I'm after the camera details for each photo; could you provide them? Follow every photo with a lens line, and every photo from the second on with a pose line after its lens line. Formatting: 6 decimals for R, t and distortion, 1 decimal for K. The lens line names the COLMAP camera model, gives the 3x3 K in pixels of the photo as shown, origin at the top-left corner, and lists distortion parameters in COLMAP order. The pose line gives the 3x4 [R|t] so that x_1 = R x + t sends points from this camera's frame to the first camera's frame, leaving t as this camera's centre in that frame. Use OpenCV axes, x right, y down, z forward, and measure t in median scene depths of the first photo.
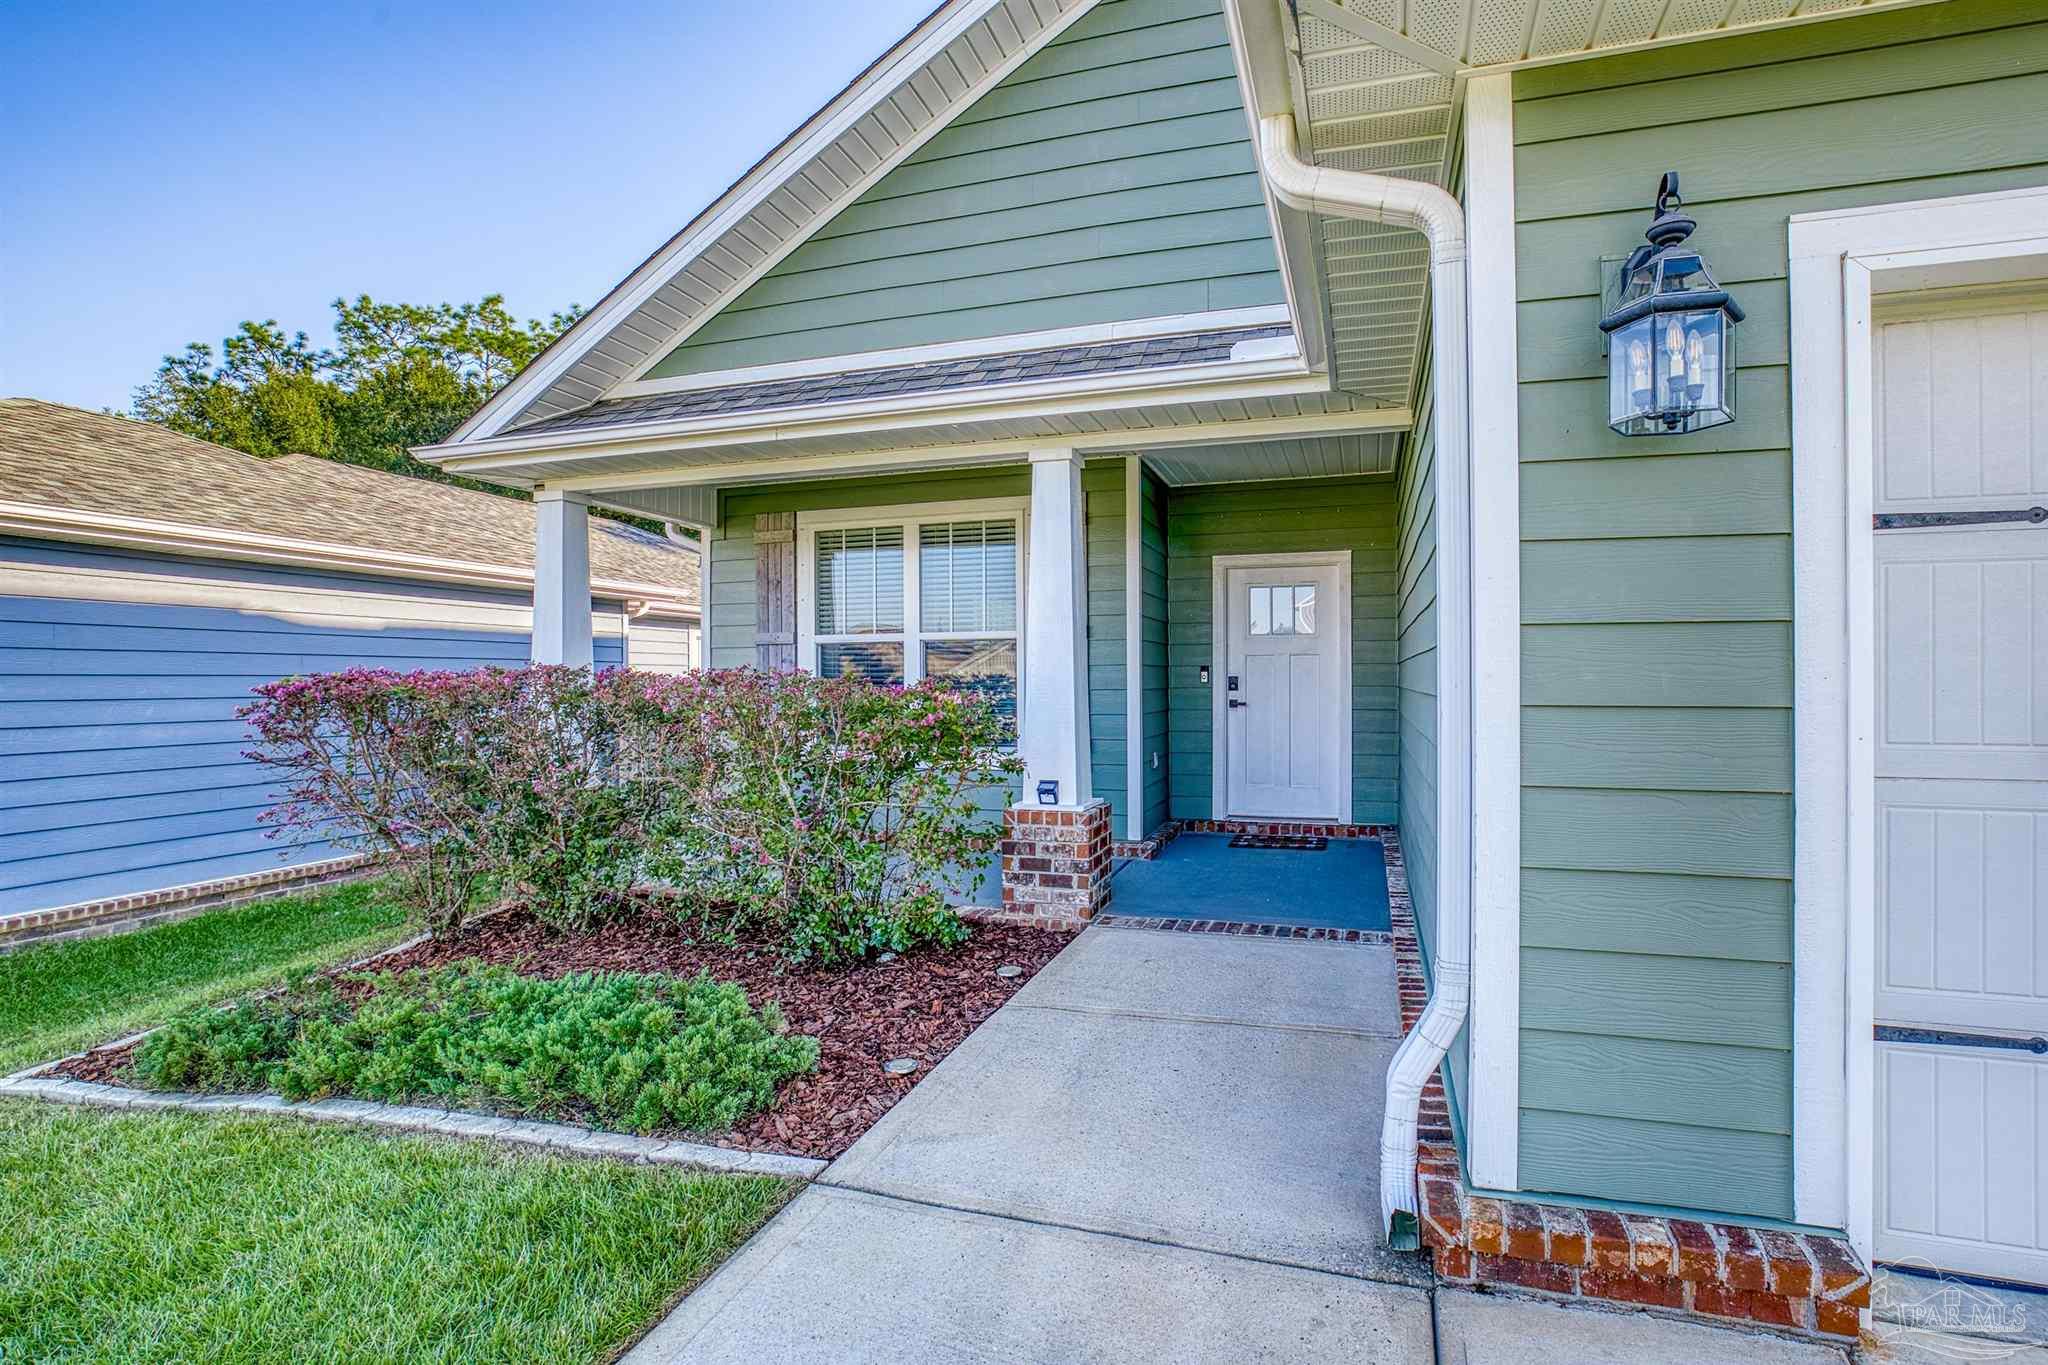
lens RADIAL K [[933.8, 0, 1075.2], [0, 933.8, 672.9], [0, 0, 1]] dist [-0.016421, 0.006114]
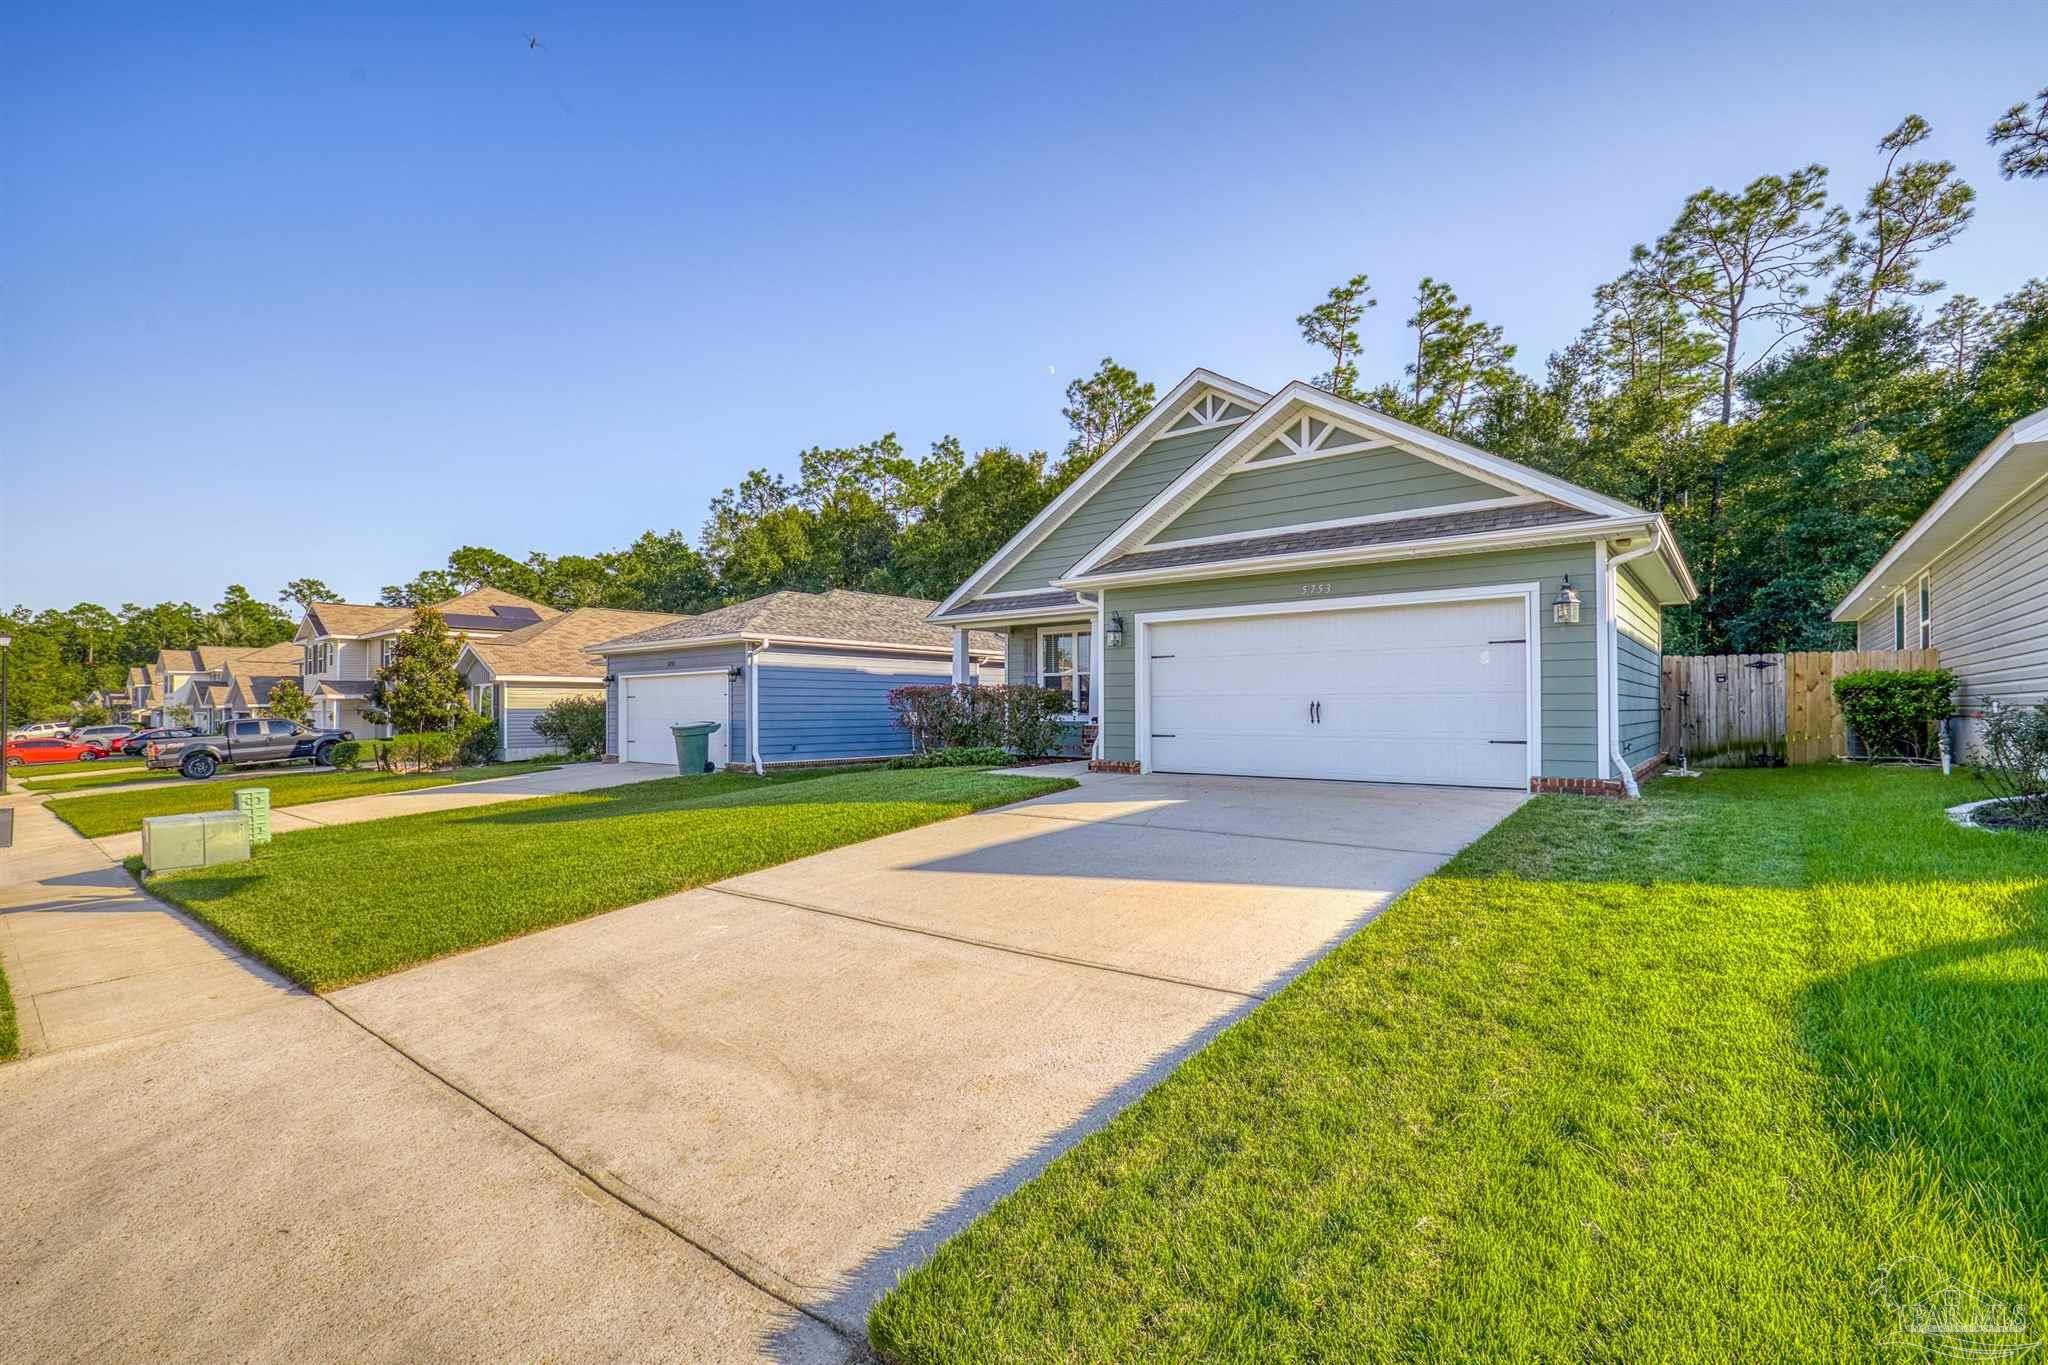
lens RADIAL K [[867.4, 0, 1023.6], [0, 867.4, 694.3], [0, 0, 1]] dist [-0.015440, 0.006525]
pose [[0.924525, -0.002509, -0.381114, 0.622967], [-0.000279, 0.999974, -0.007260, 0.039399], [0.381122, 0.006819, 0.924500, -1.335303]]
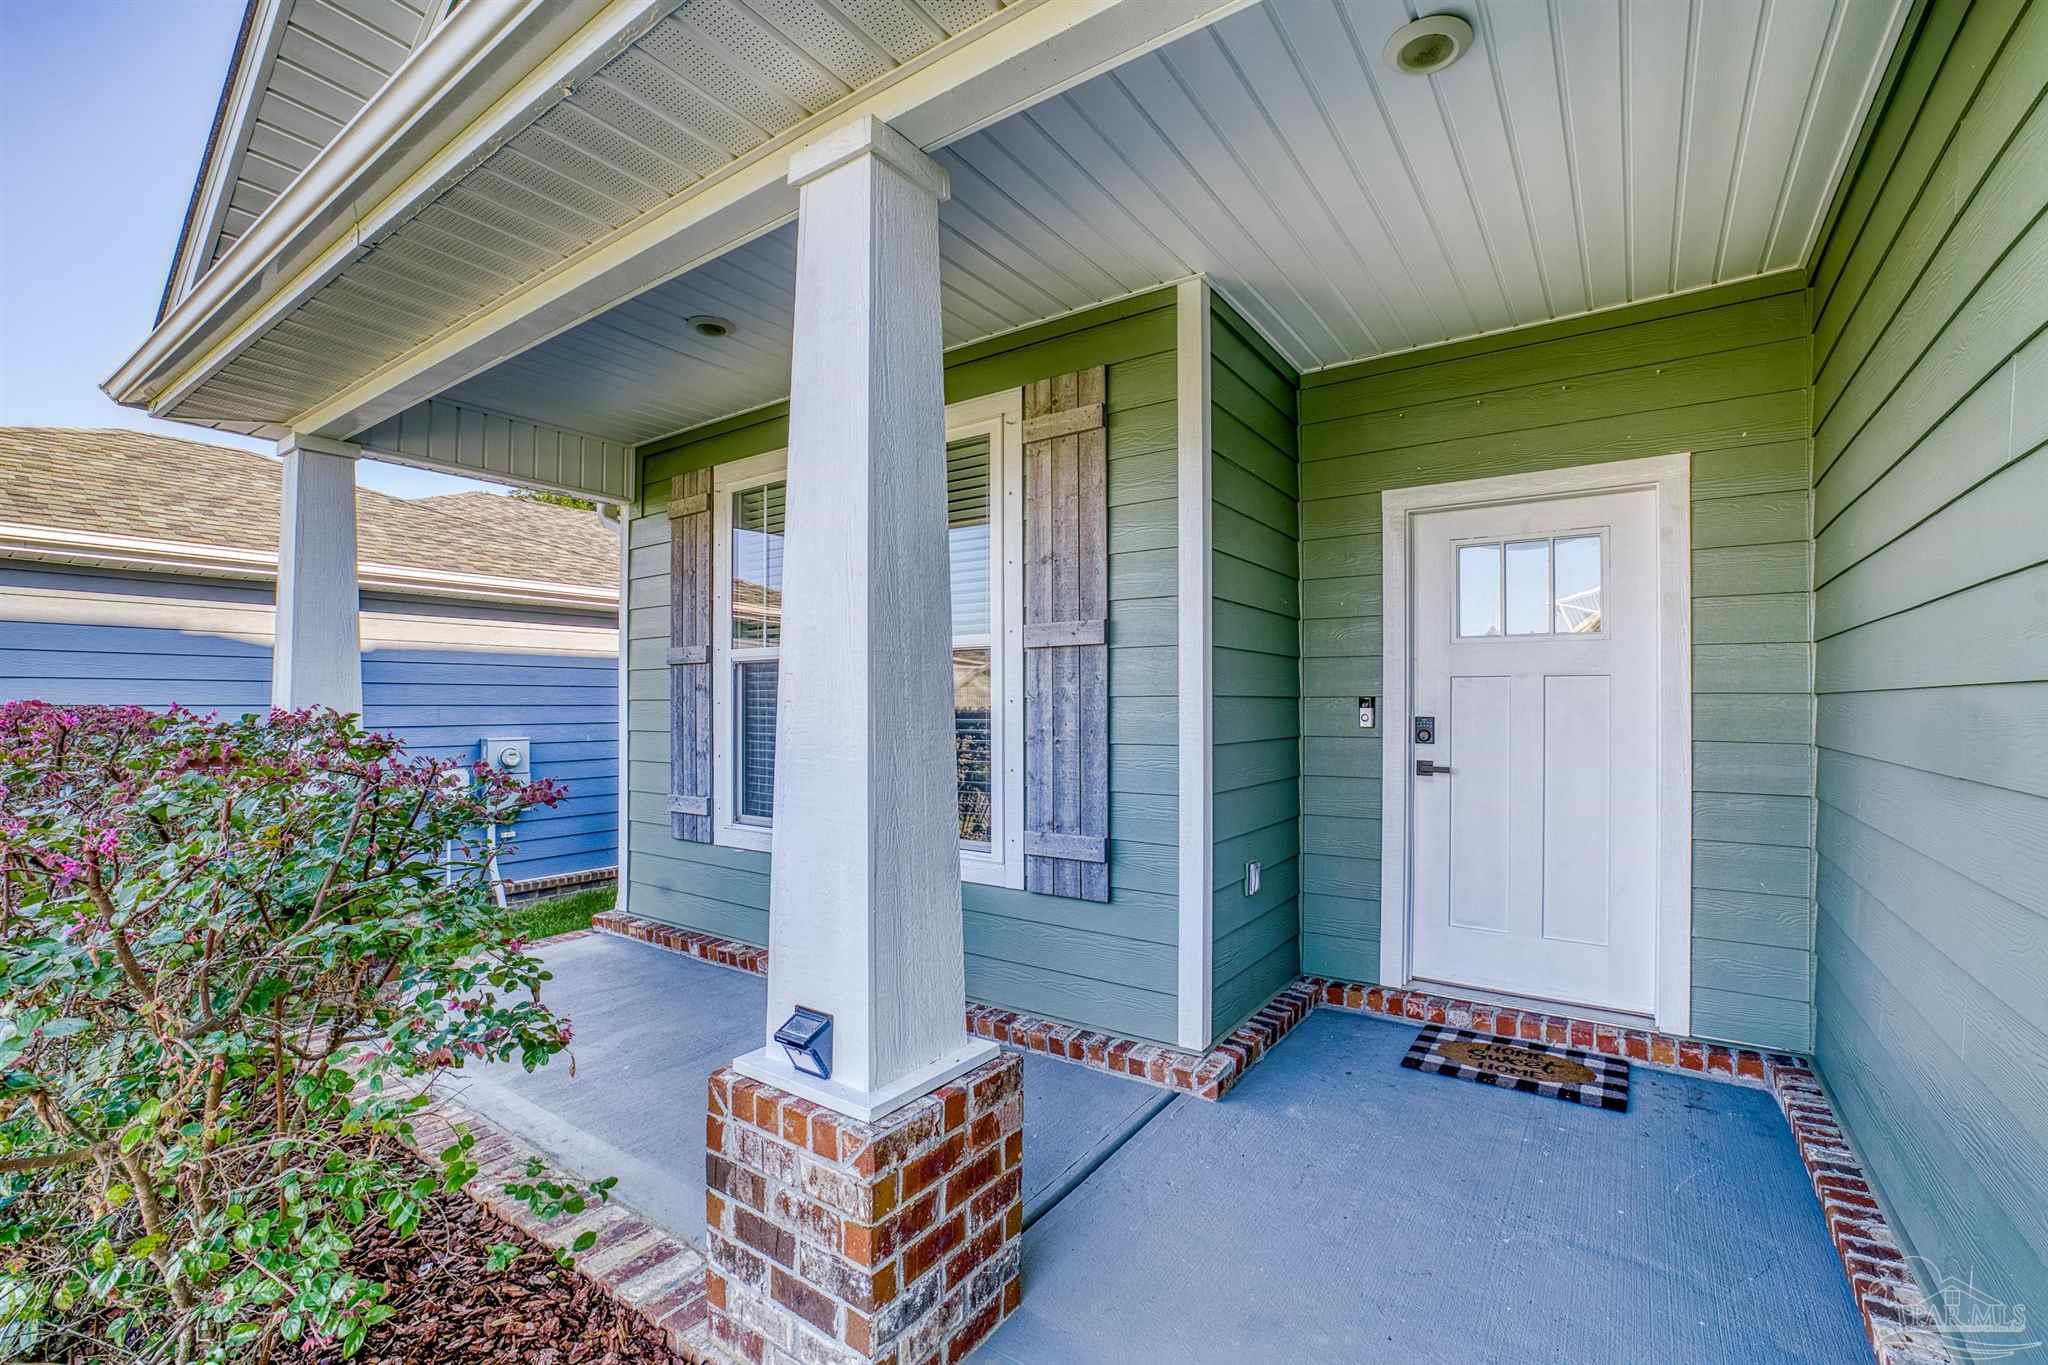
lens RADIAL K [[867.4, 0, 1025.1], [0, 867.4, 700.8], [0, 0, 1]] dist [-0.015440, 0.006525]
pose [[0.952945, 0.005054, -0.303101, 0.105187], [-0.005557, 0.999984, -0.000795, -0.004196], [0.303092, 0.002442, 0.952958, 0.474086]]
